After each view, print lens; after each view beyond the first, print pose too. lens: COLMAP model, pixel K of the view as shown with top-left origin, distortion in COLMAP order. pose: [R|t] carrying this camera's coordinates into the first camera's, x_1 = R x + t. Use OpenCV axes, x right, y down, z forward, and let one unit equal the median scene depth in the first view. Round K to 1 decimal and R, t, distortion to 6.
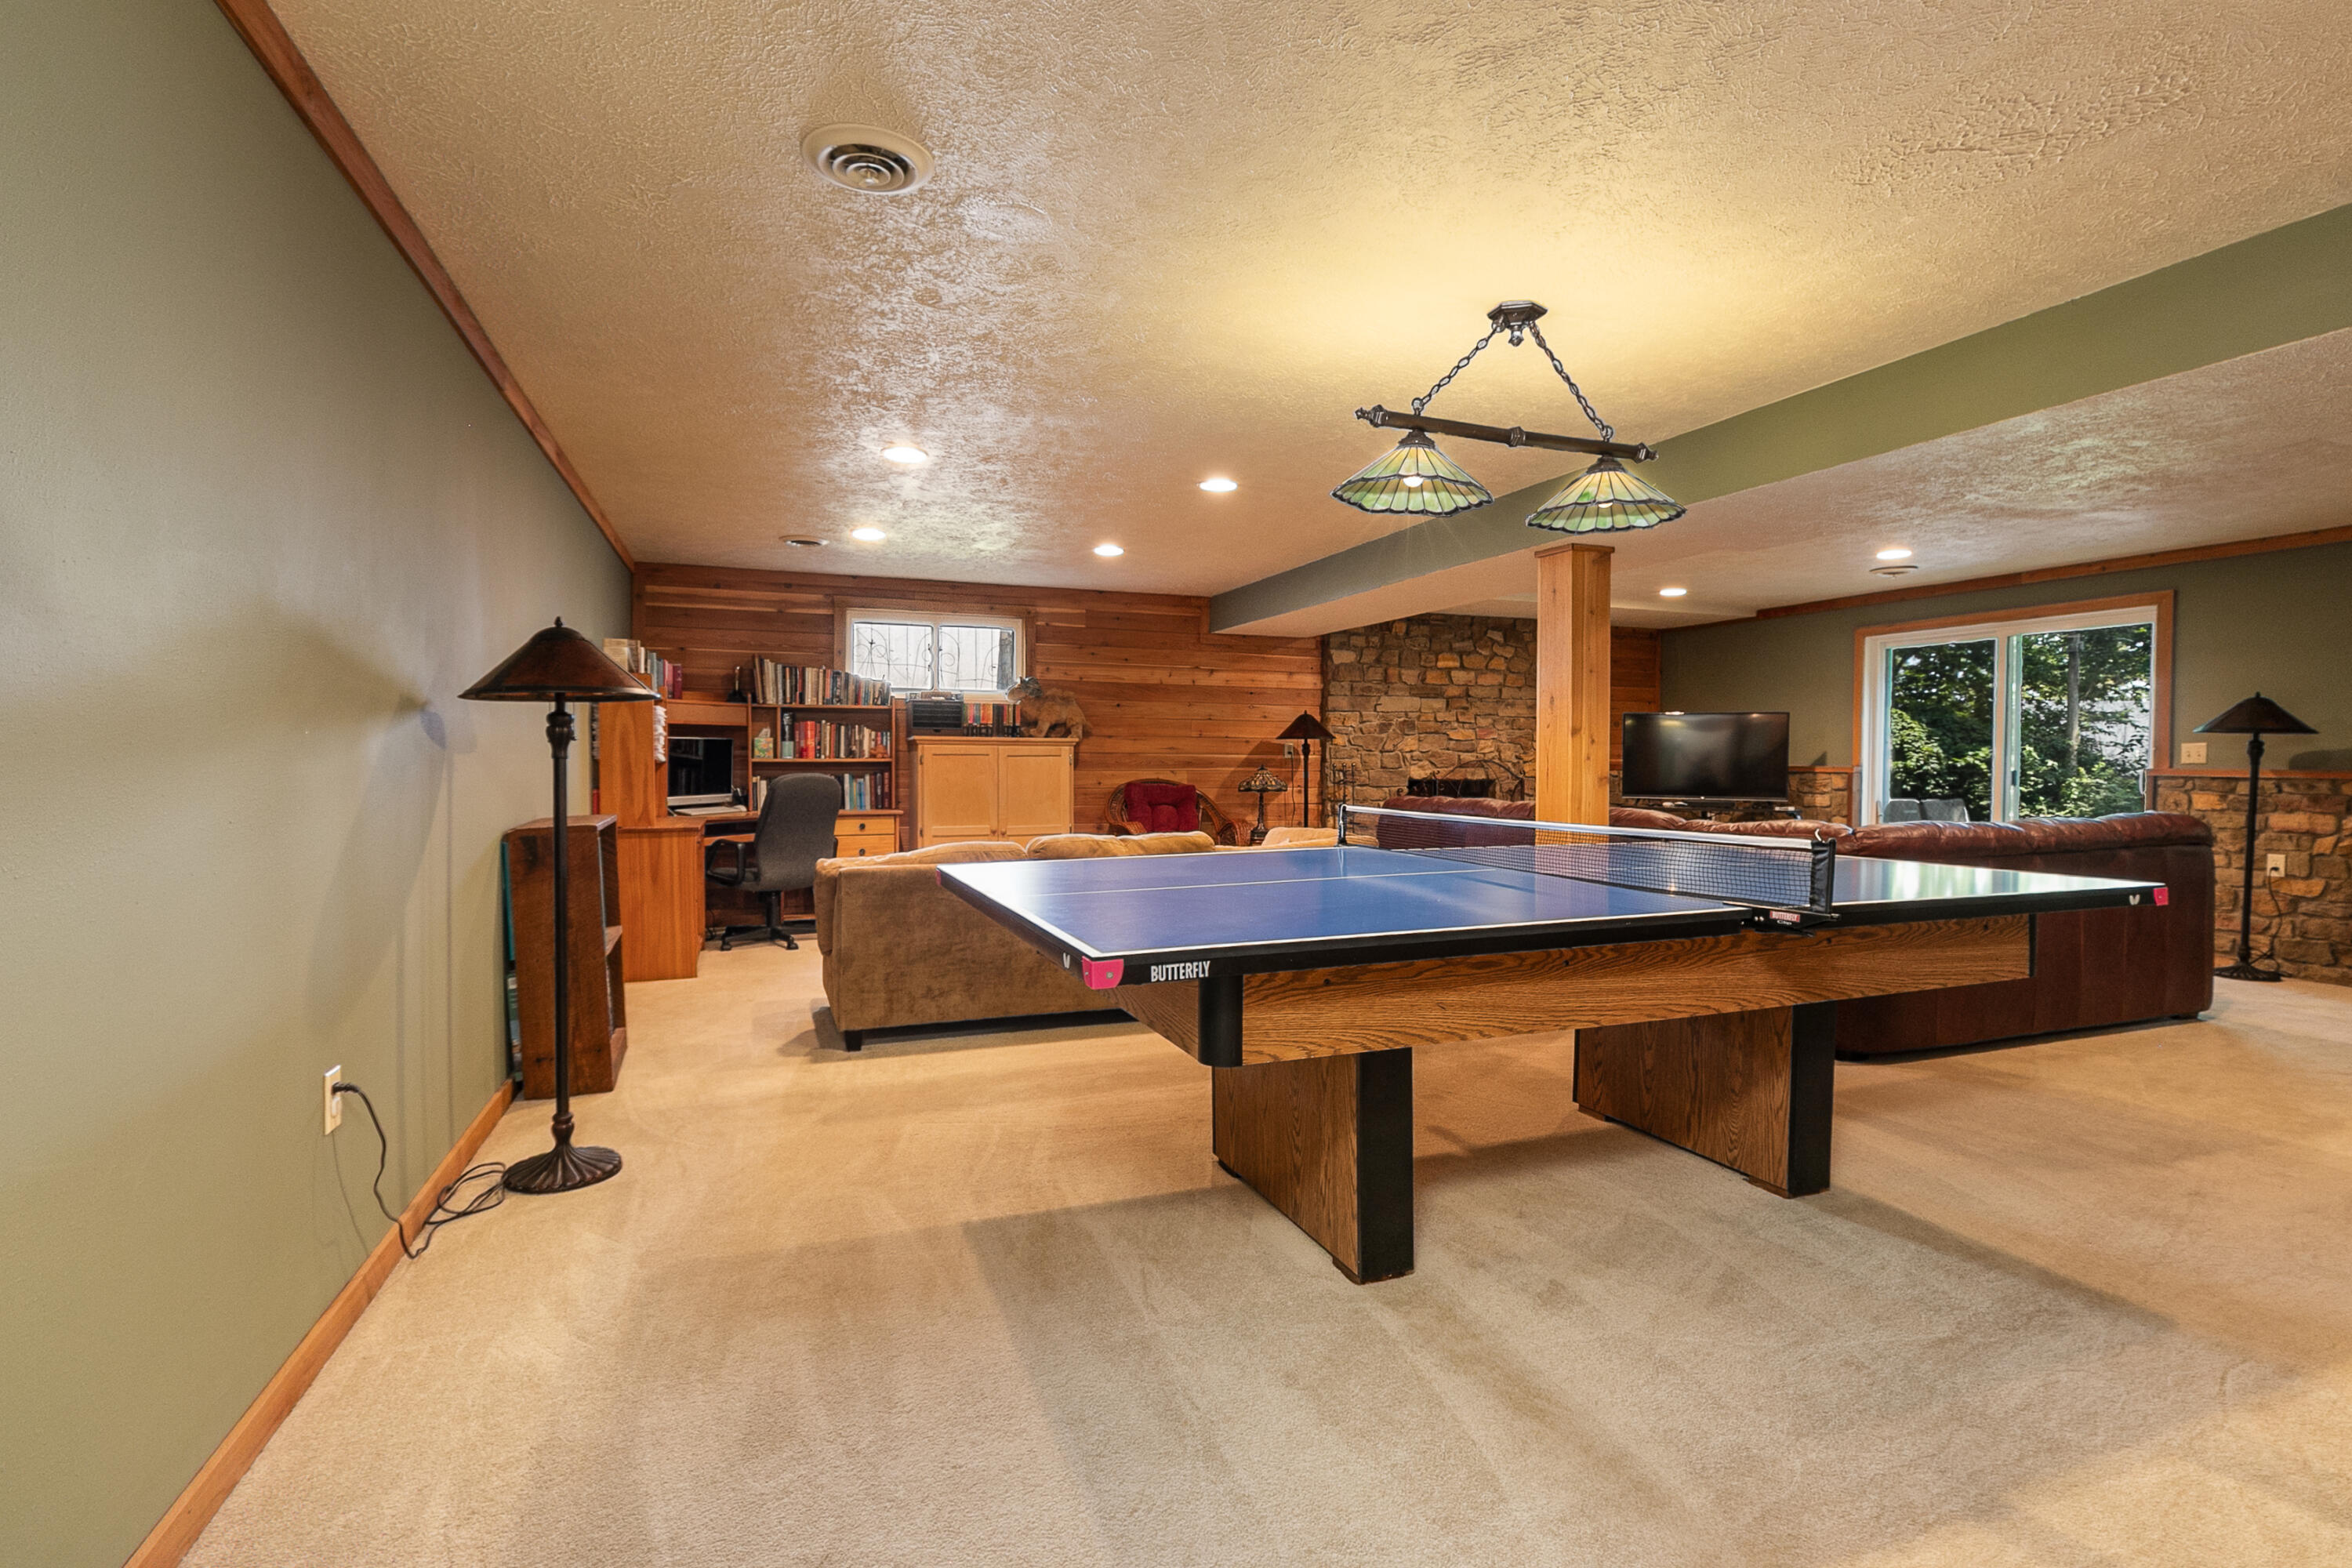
lens RADIAL K [[1119.1, 0, 1175.4], [0, 1119.1, 754.3], [0, 0, 1]] dist [-0.032579, -0.000119]
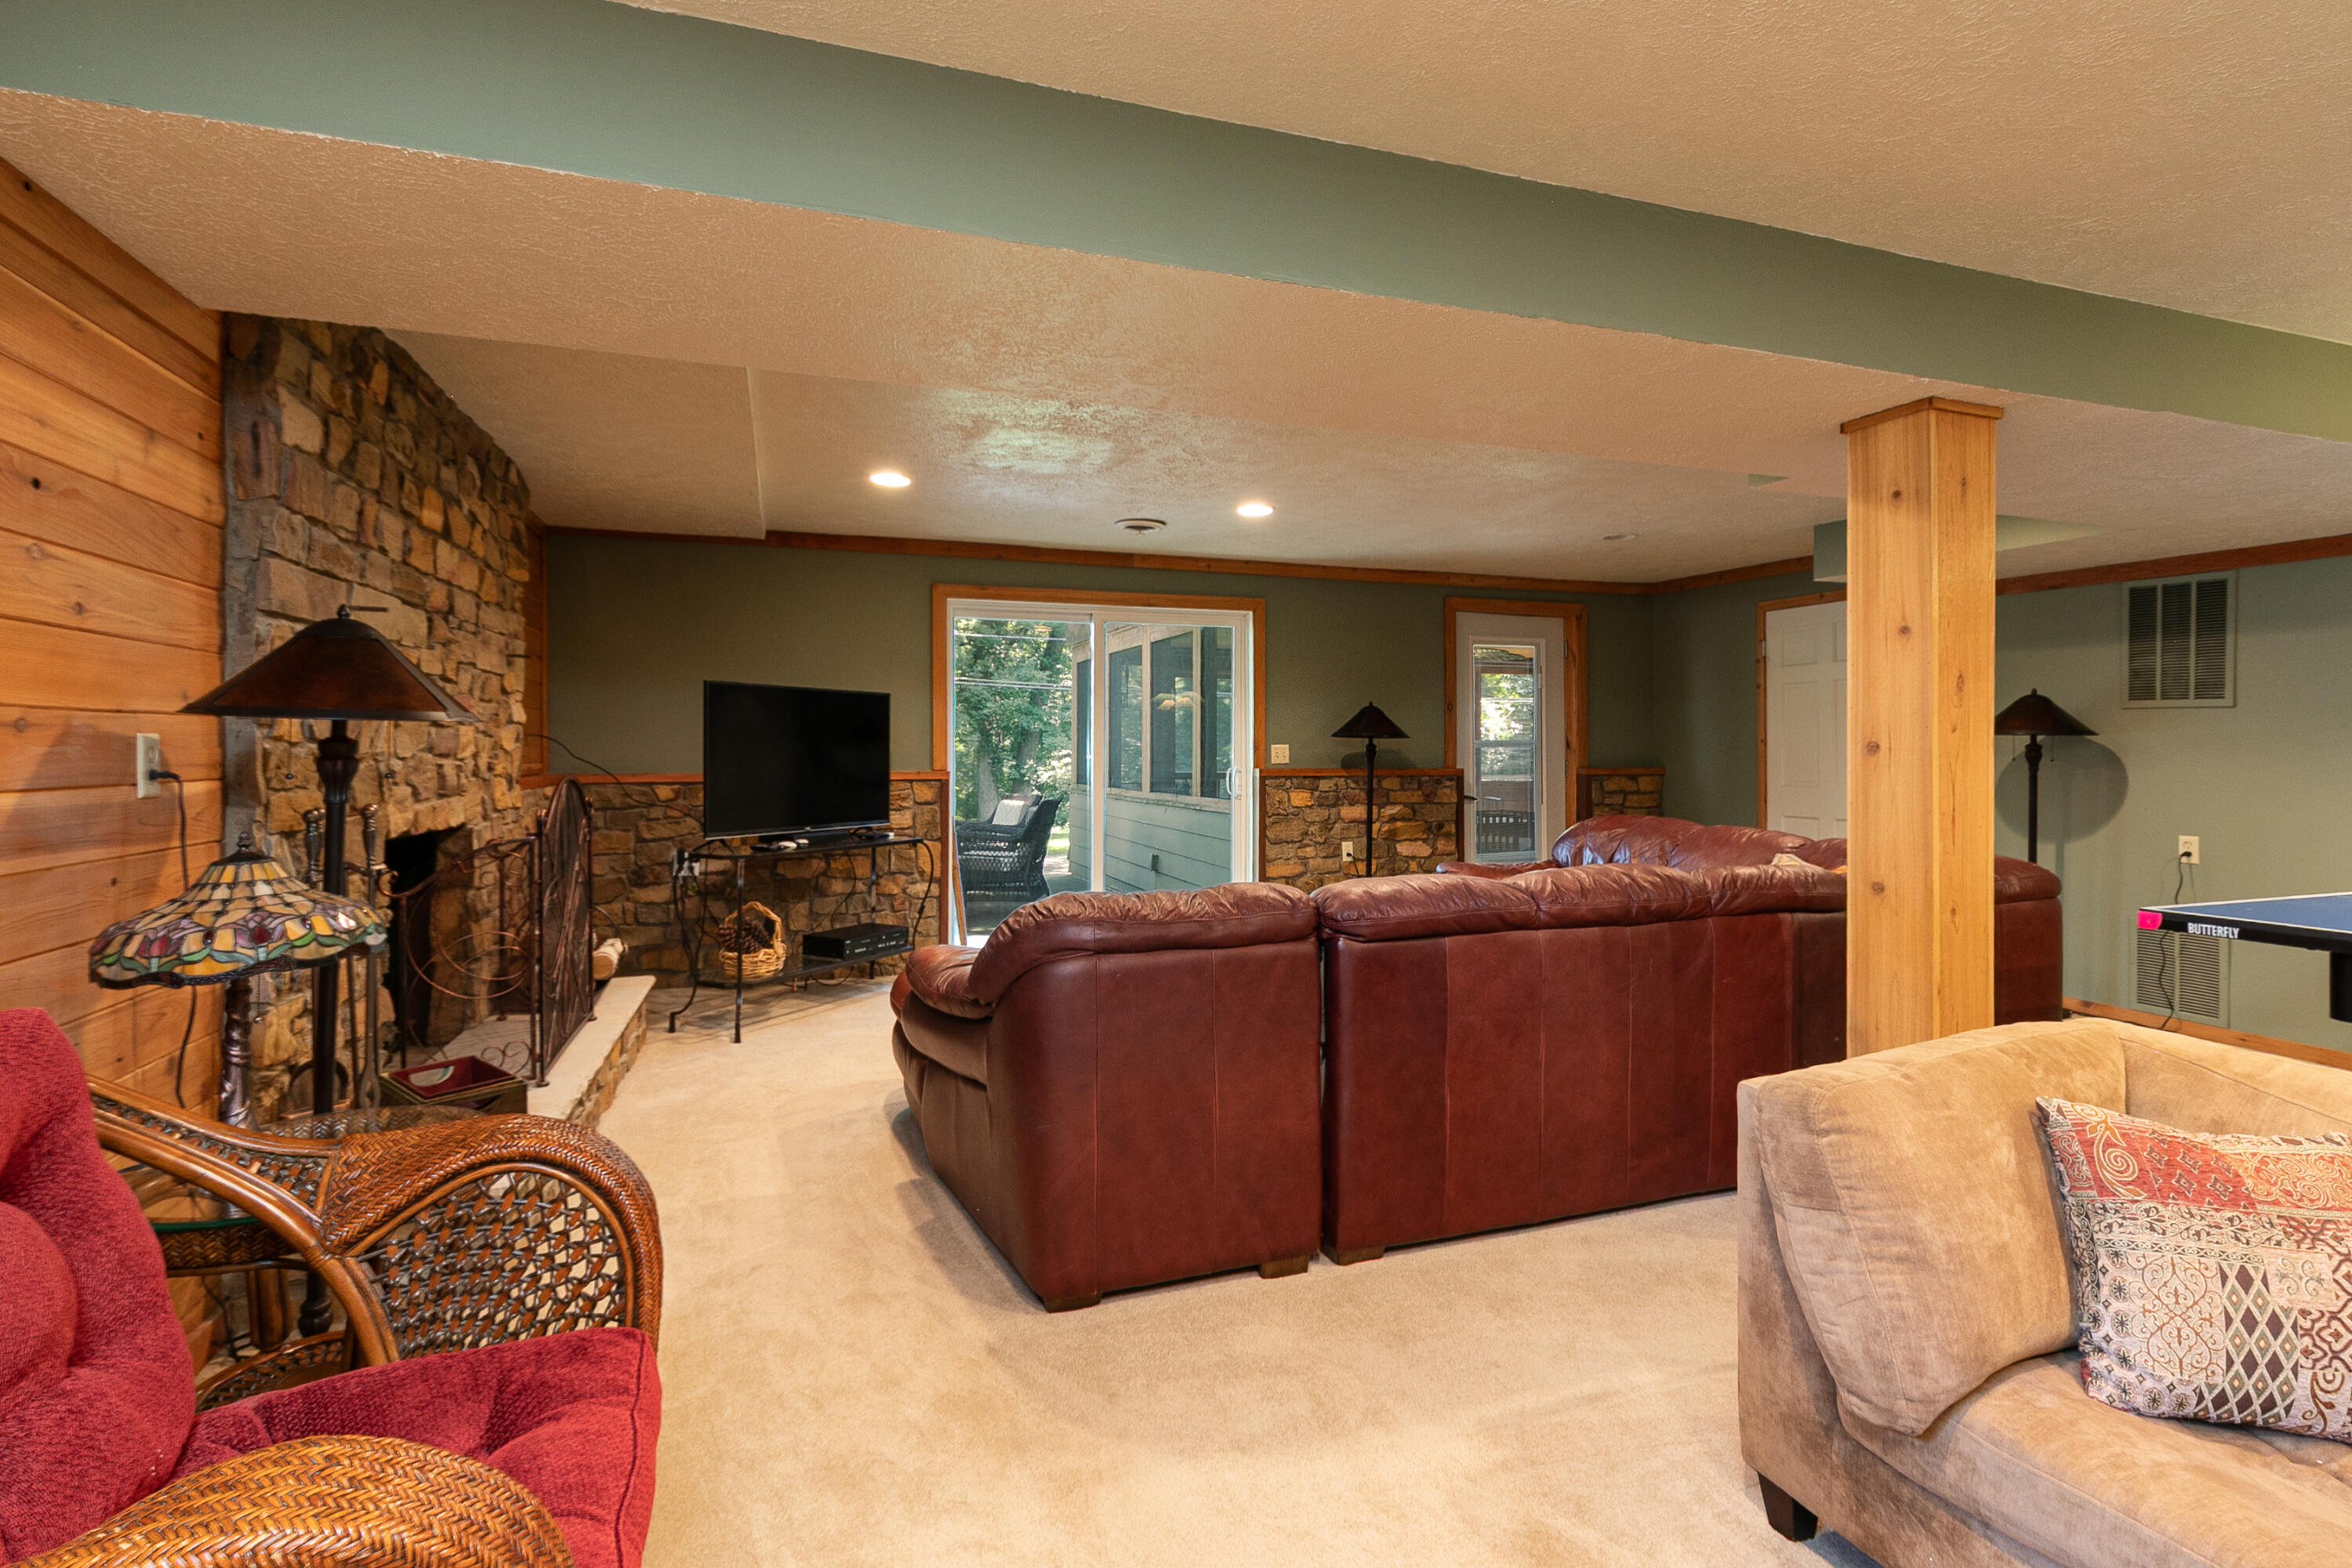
lens RADIAL K [[1119.1, 0, 1175.4], [0, 1119.1, 754.3], [0, 0, 1]] dist [-0.032579, -0.000119]
pose [[0.016230, -0.009521, 0.999823, -0.119497], [-0.006795, 0.999931, 0.009632, -0.007652], [-0.999845, -0.006950, 0.016165, 0.750128]]
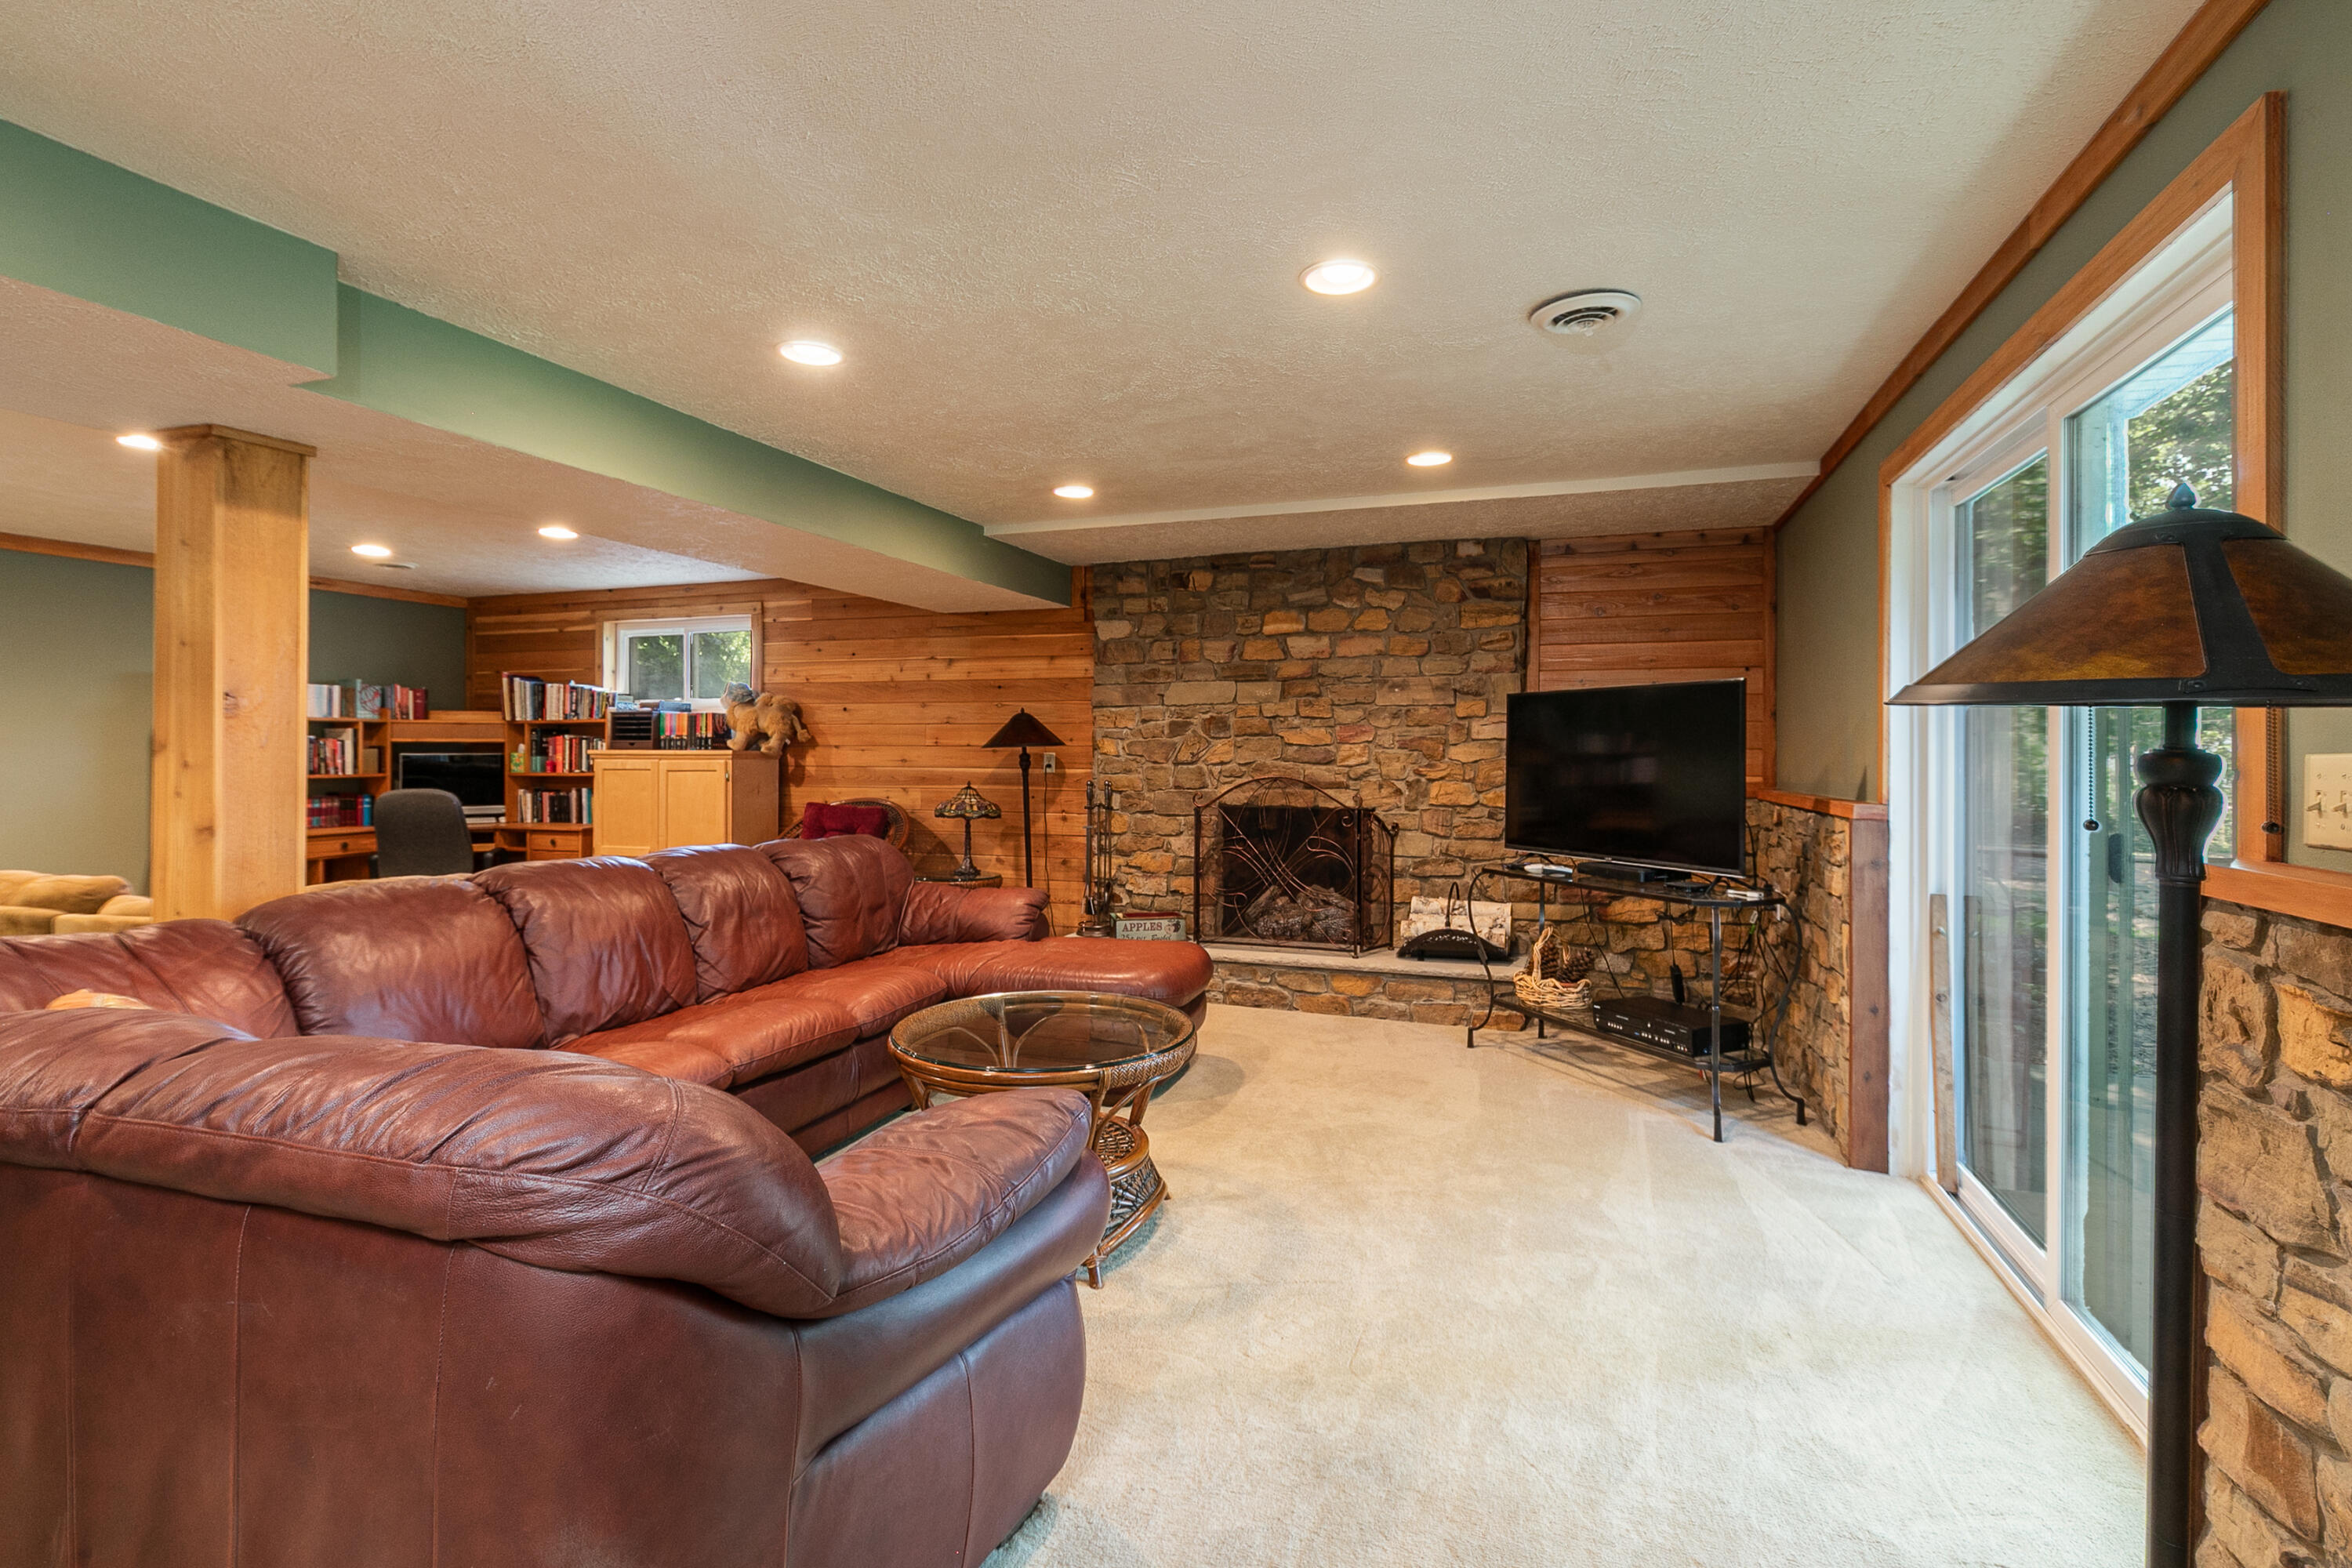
lens RADIAL K [[1119.1, 0, 1175.4], [0, 1119.1, 754.3], [0, 0, 1]] dist [-0.032579, -0.000119]
pose [[0.770565, -0.004321, -0.637346, 0.624337], [0.005593, 0.999984, -0.000018, -0.008059], [0.637337, -0.003551, 0.770577, 0.473846]]
